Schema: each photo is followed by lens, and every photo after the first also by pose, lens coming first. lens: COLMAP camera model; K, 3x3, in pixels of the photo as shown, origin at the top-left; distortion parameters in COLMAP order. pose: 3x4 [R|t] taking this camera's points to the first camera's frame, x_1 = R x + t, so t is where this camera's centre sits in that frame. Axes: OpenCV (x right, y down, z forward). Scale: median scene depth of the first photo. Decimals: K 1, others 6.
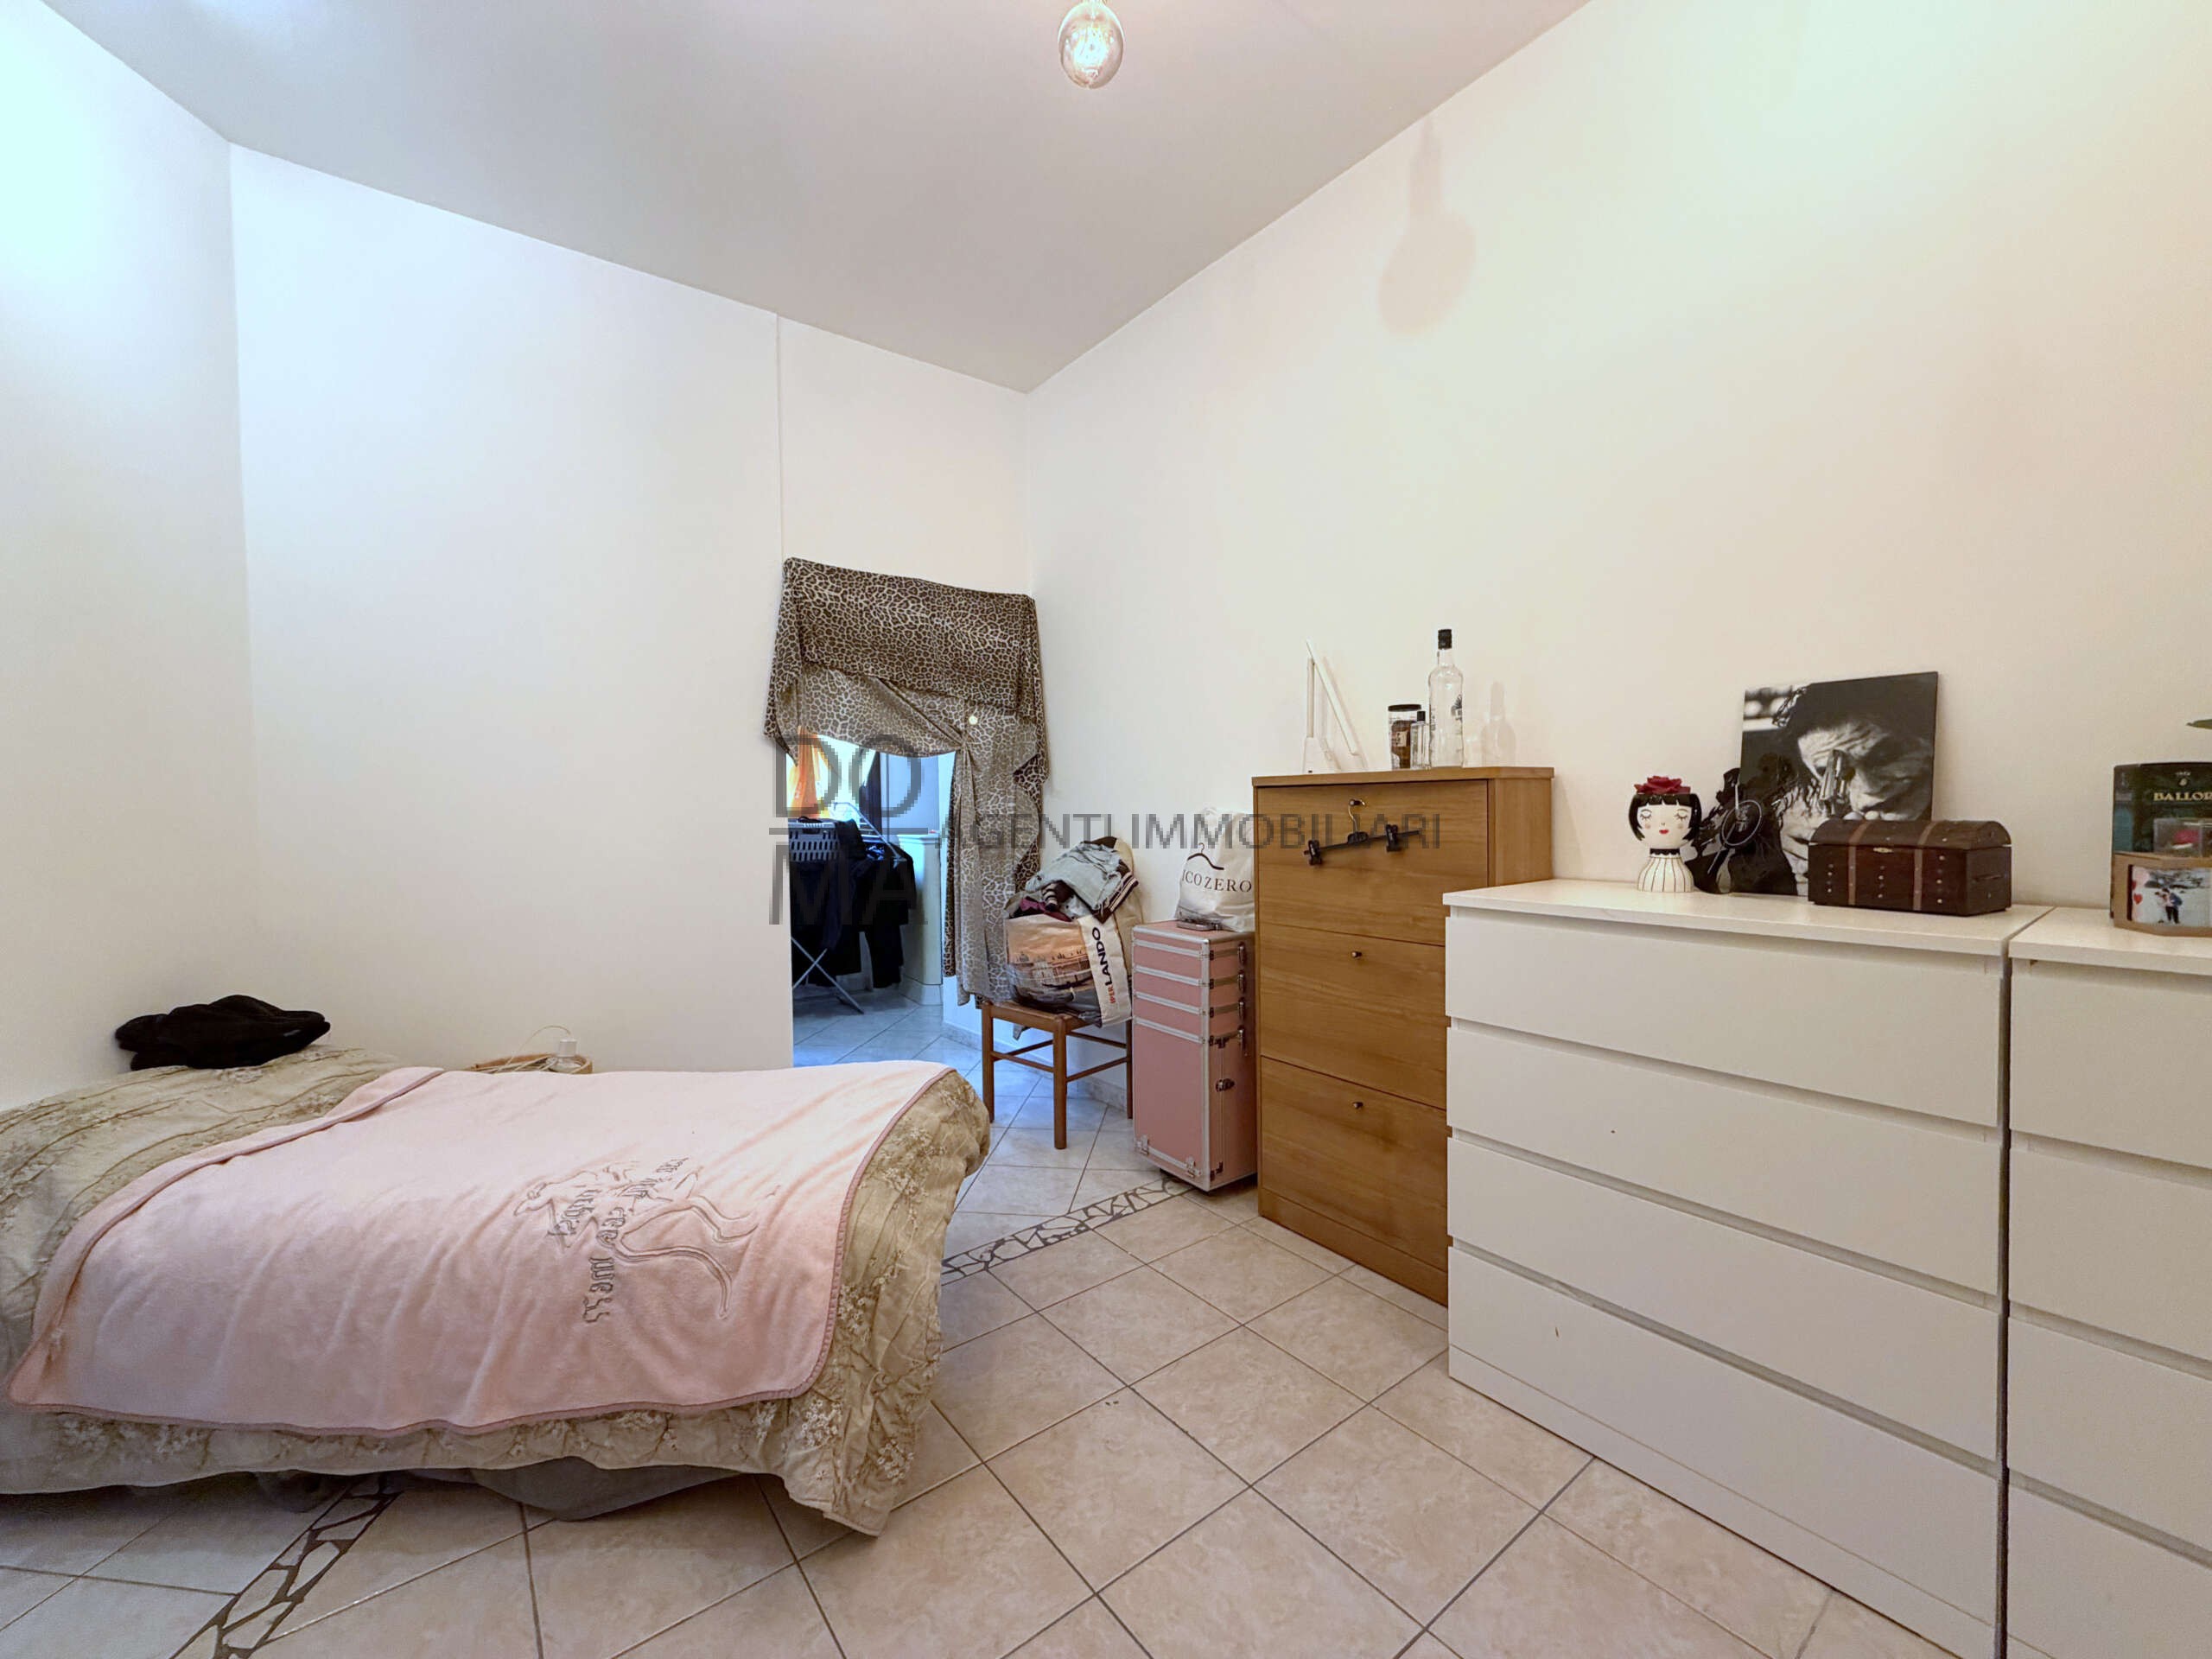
lens RADIAL K [[876.2, 0, 1091.2], [0, 876.2, 828.9], [0, 0, 1]] dist [-0.001101, -0.000002]
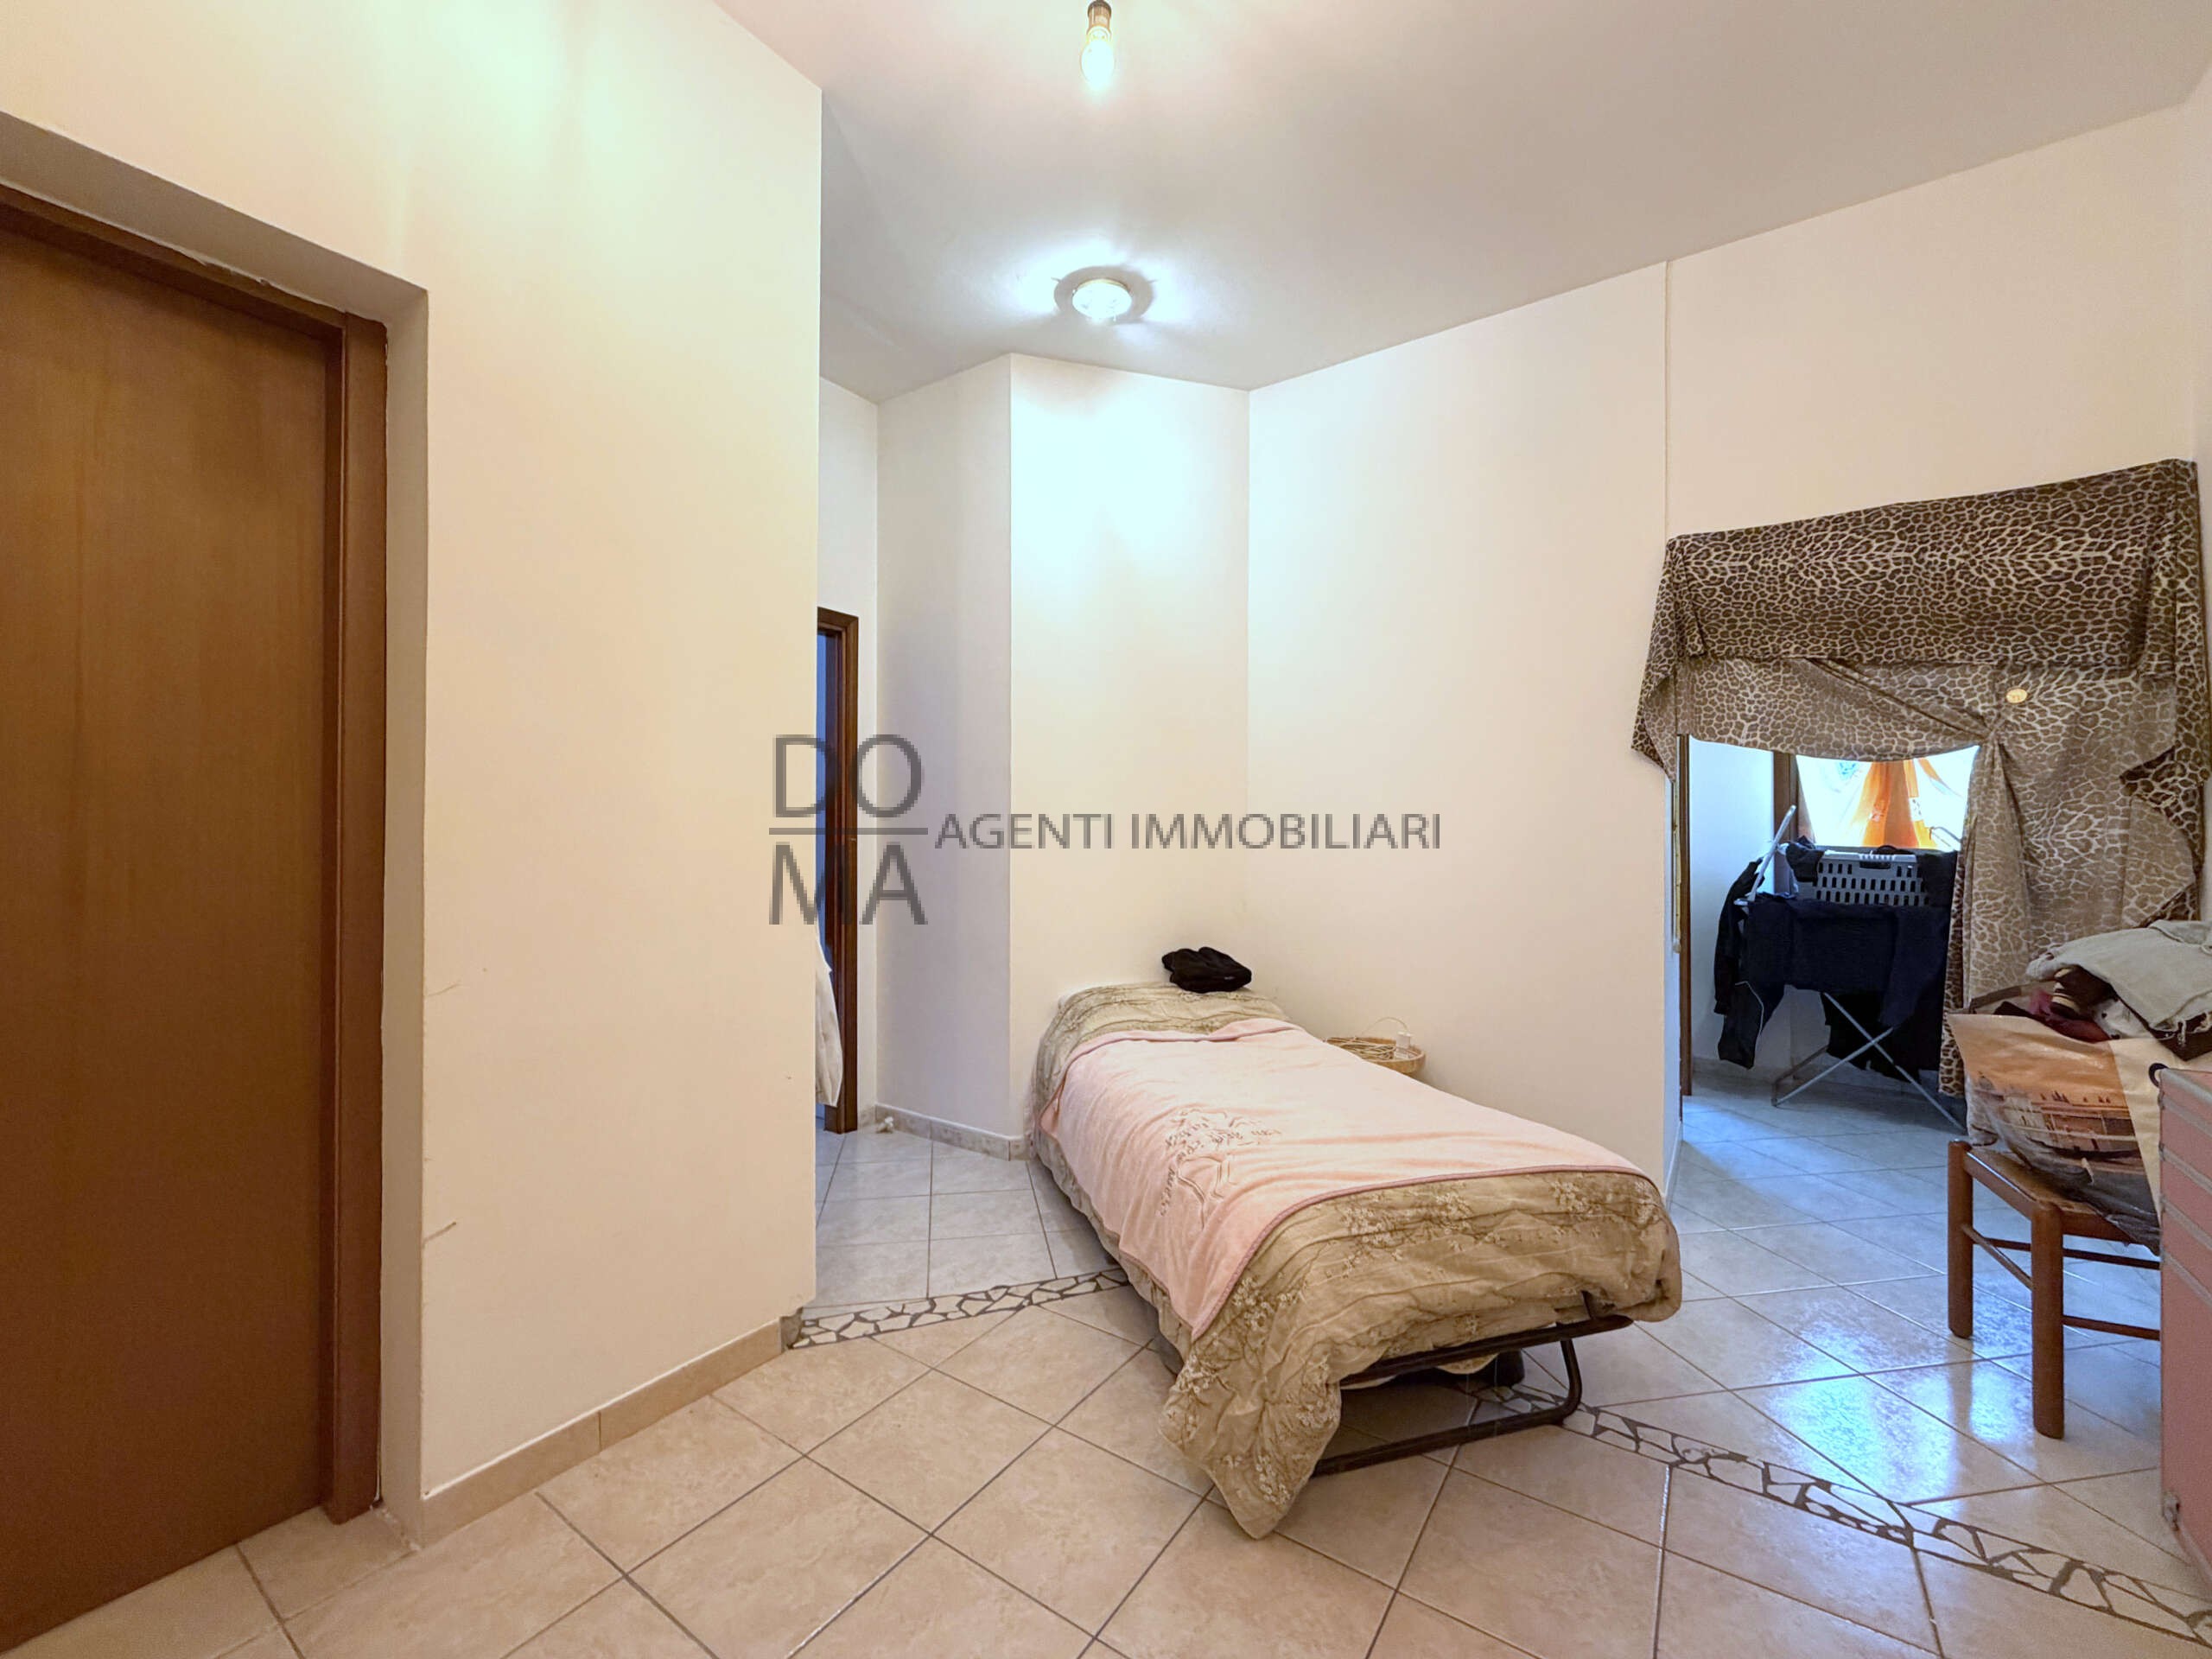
lens RADIAL K [[876.2, 0, 1091.2], [0, 876.2, 828.9], [0, 0, 1]] dist [-0.001101, -0.000002]
pose [[0.314375, 0.008376, -0.949262, 0.306406], [-0.034061, 0.999417, -0.002462, -0.006089], [0.948688, 0.033107, 0.314477, 0.217795]]
